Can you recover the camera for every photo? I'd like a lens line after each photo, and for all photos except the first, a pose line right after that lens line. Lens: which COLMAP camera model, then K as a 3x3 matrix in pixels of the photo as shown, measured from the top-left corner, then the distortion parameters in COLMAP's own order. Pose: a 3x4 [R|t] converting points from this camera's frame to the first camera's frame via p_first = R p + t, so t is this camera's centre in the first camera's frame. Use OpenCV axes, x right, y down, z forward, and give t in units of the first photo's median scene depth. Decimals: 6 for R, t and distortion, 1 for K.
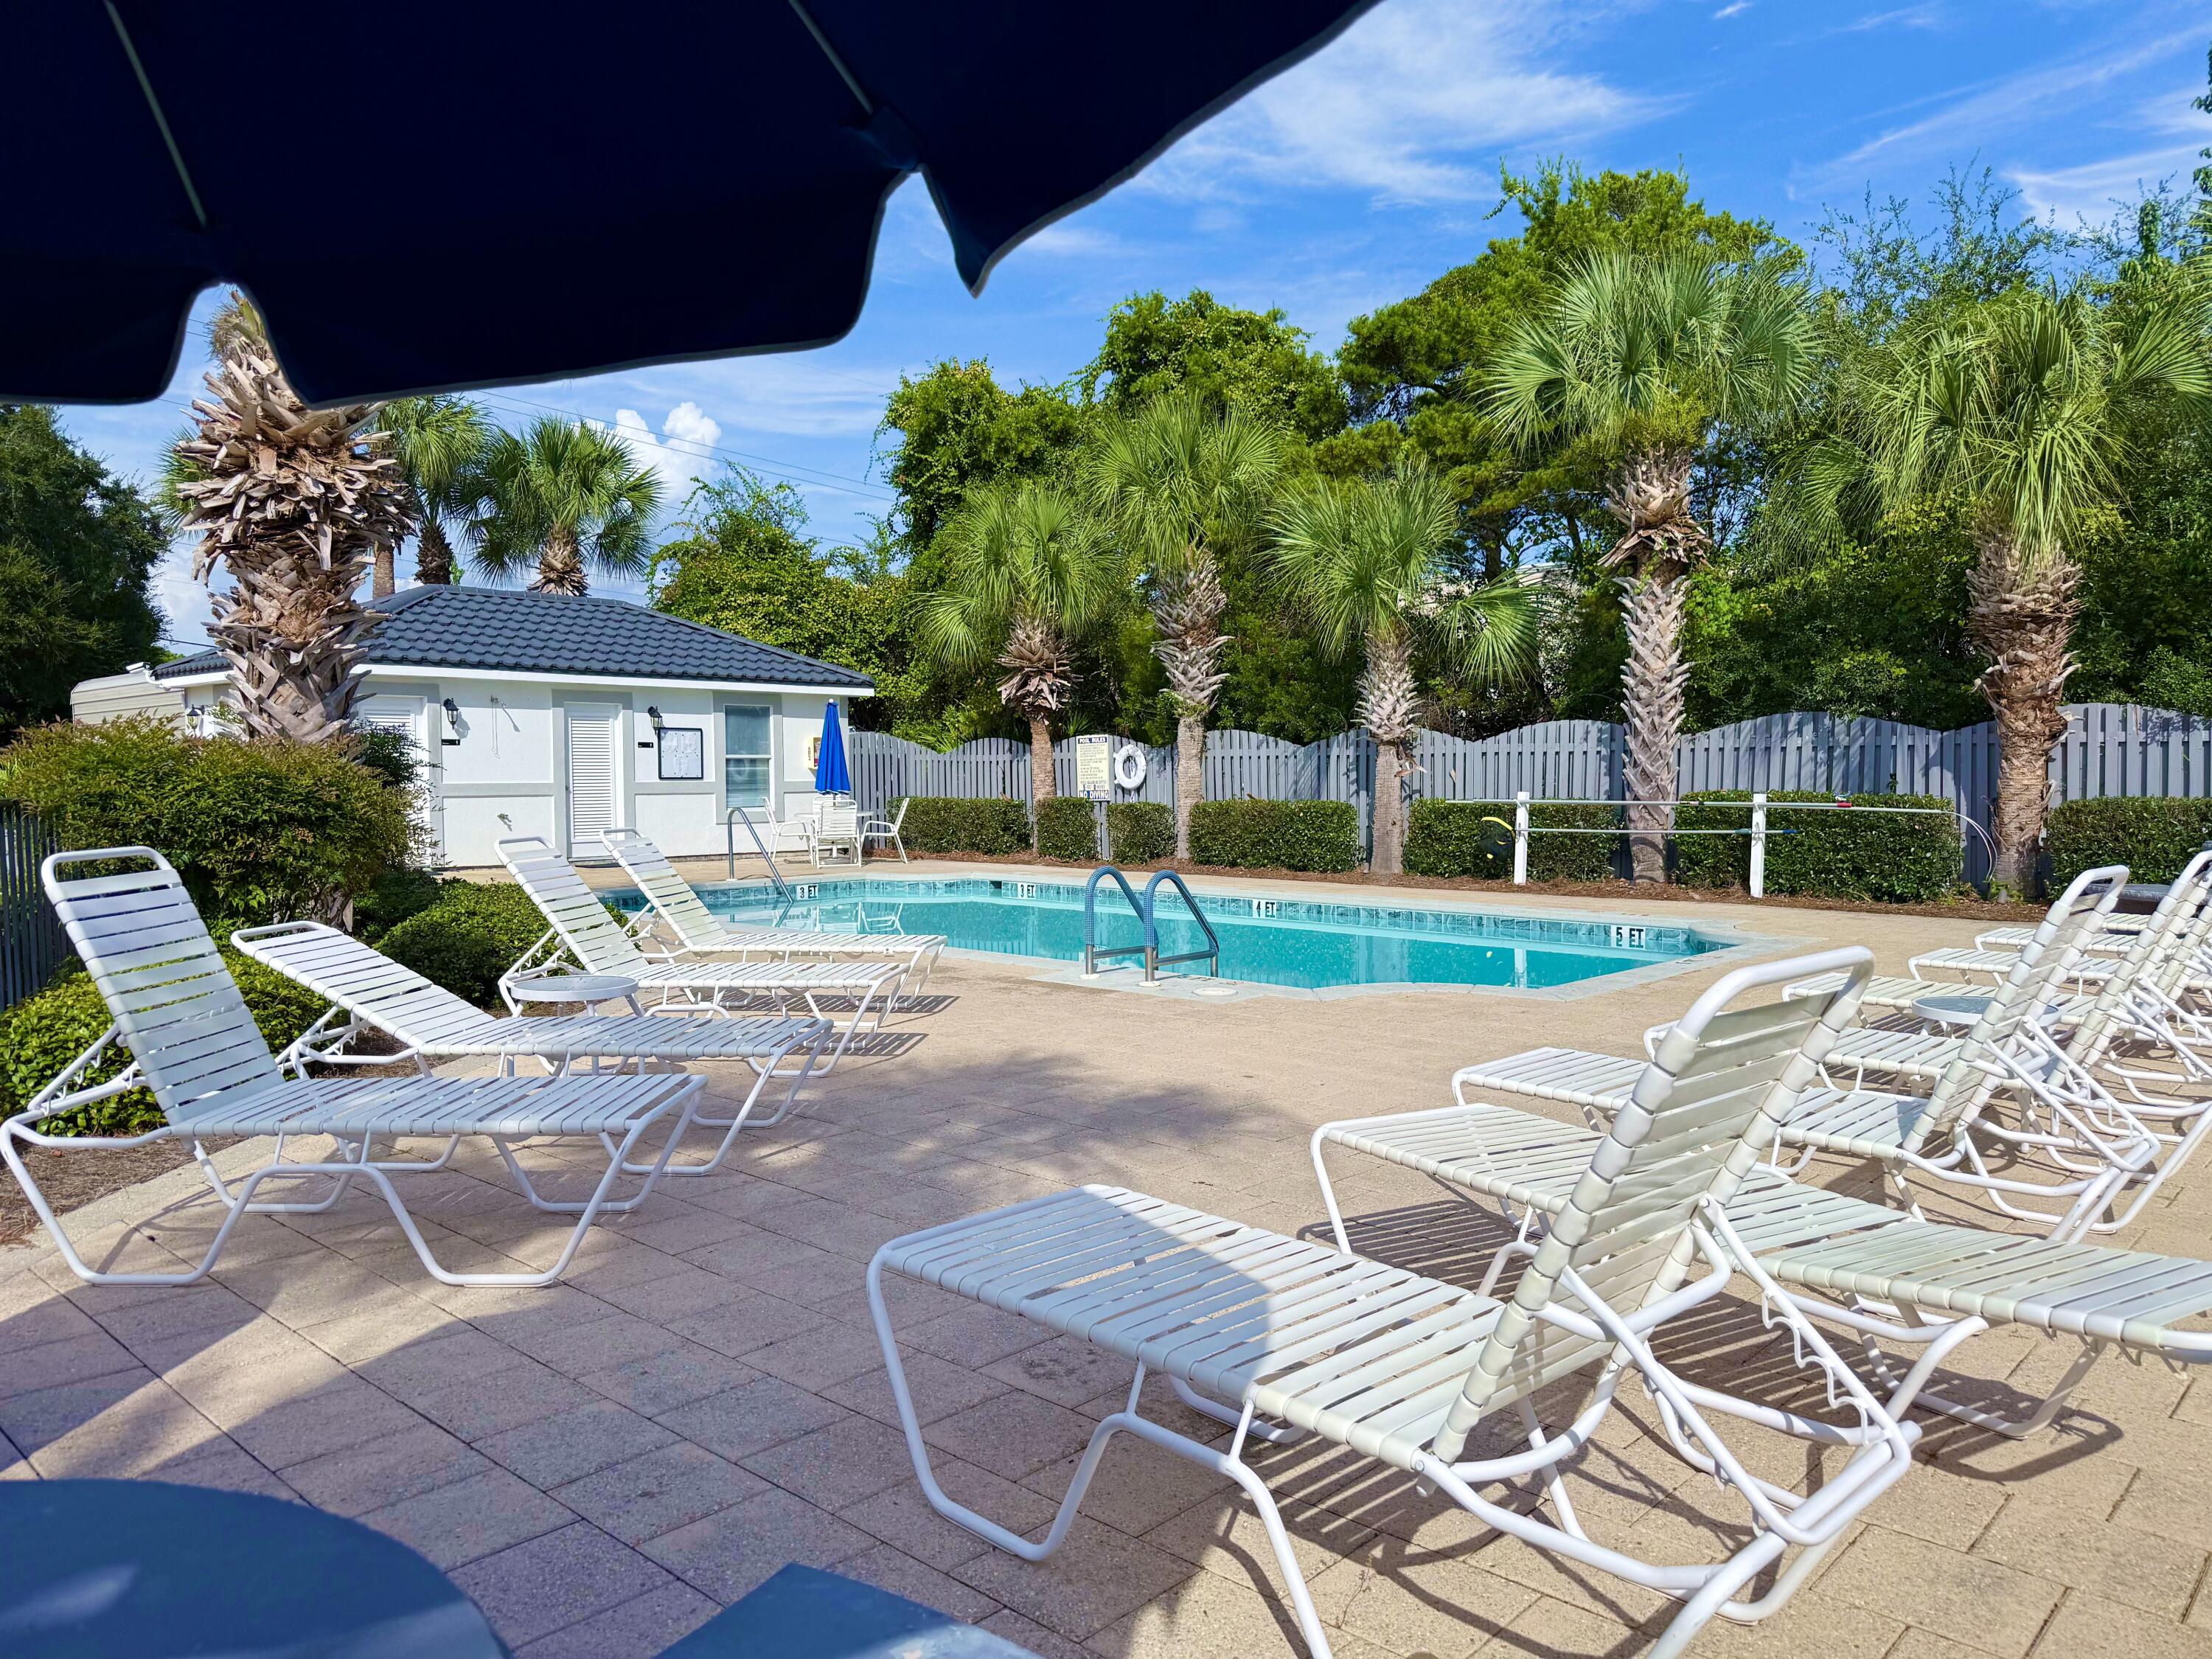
lens RADIAL K [[1569.3, 0, 1108.9], [0, 1569.3, 831.2], [0, 0, 1]] dist [0.029172, 0.000679]
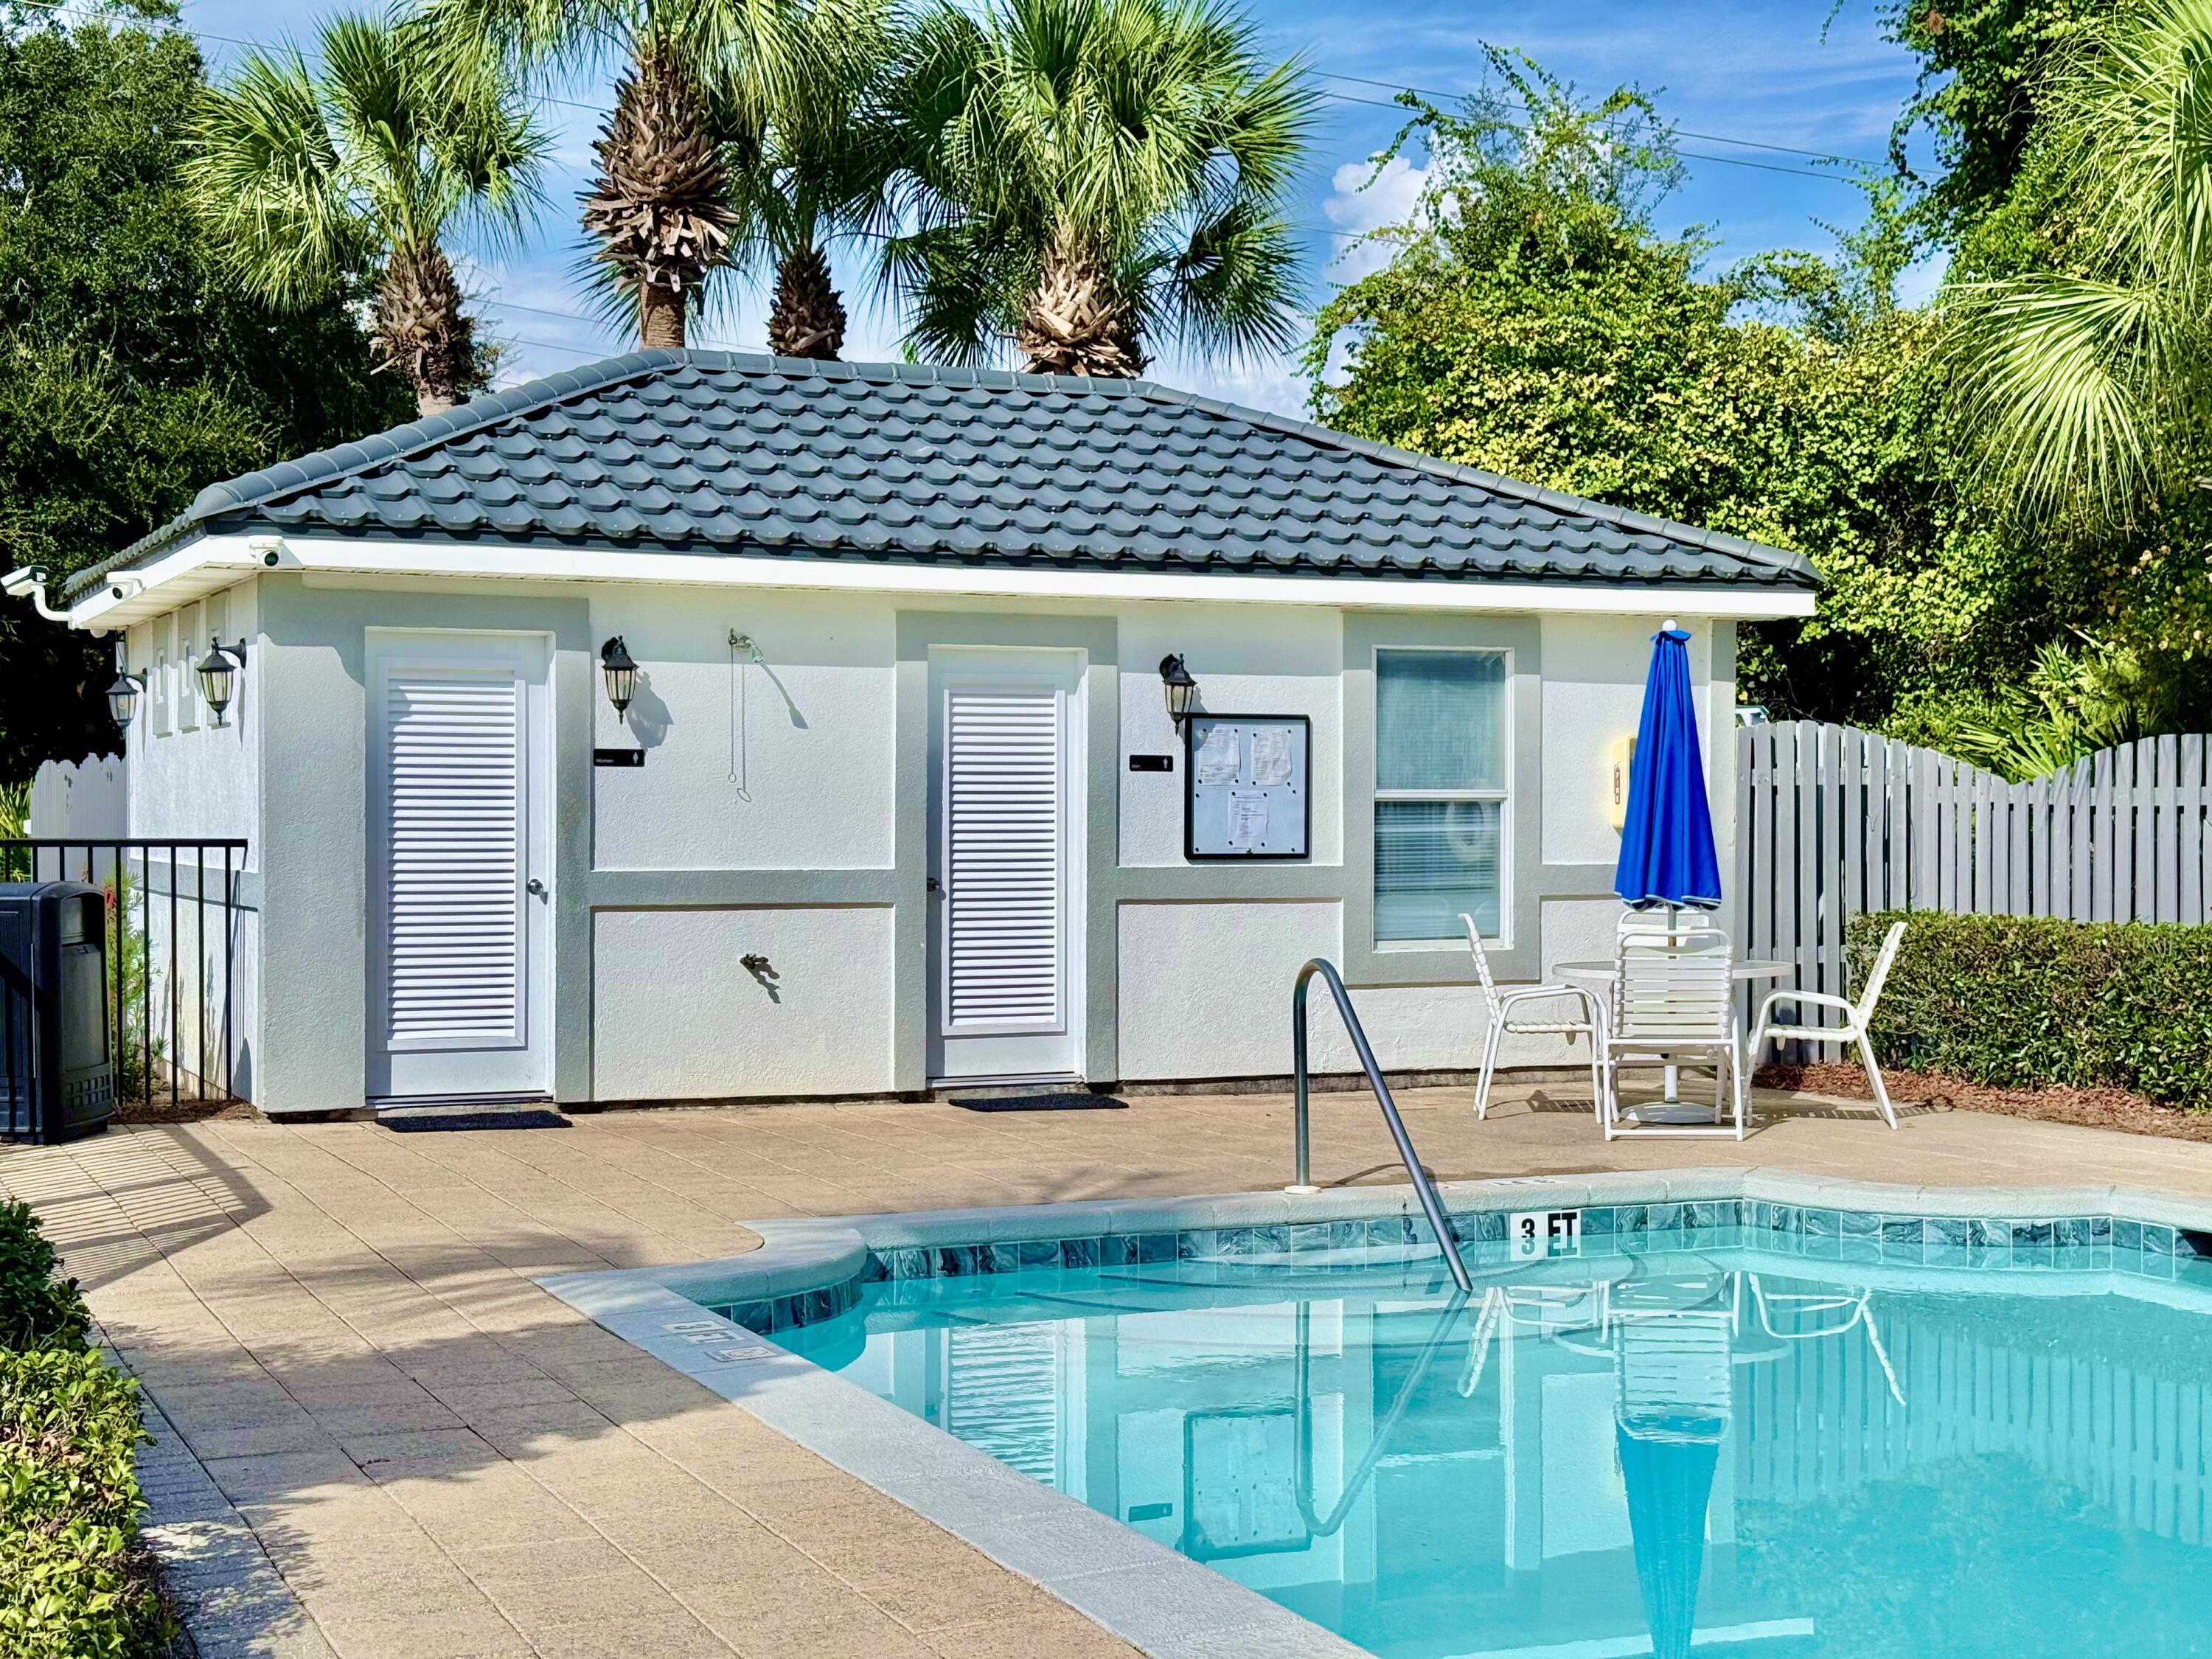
lens RADIAL K [[3304.2, 0, 1147.3], [0, 3304.2, 904.3], [0, 0, 1]] dist [0.216619, 0.000000]
pose [[0.932888, 0.010301, -0.360020, -0.023021], [-0.015236, 0.999825, -0.010874, -0.013217], [0.359845, 0.015629, 0.932881, 0.270367]]
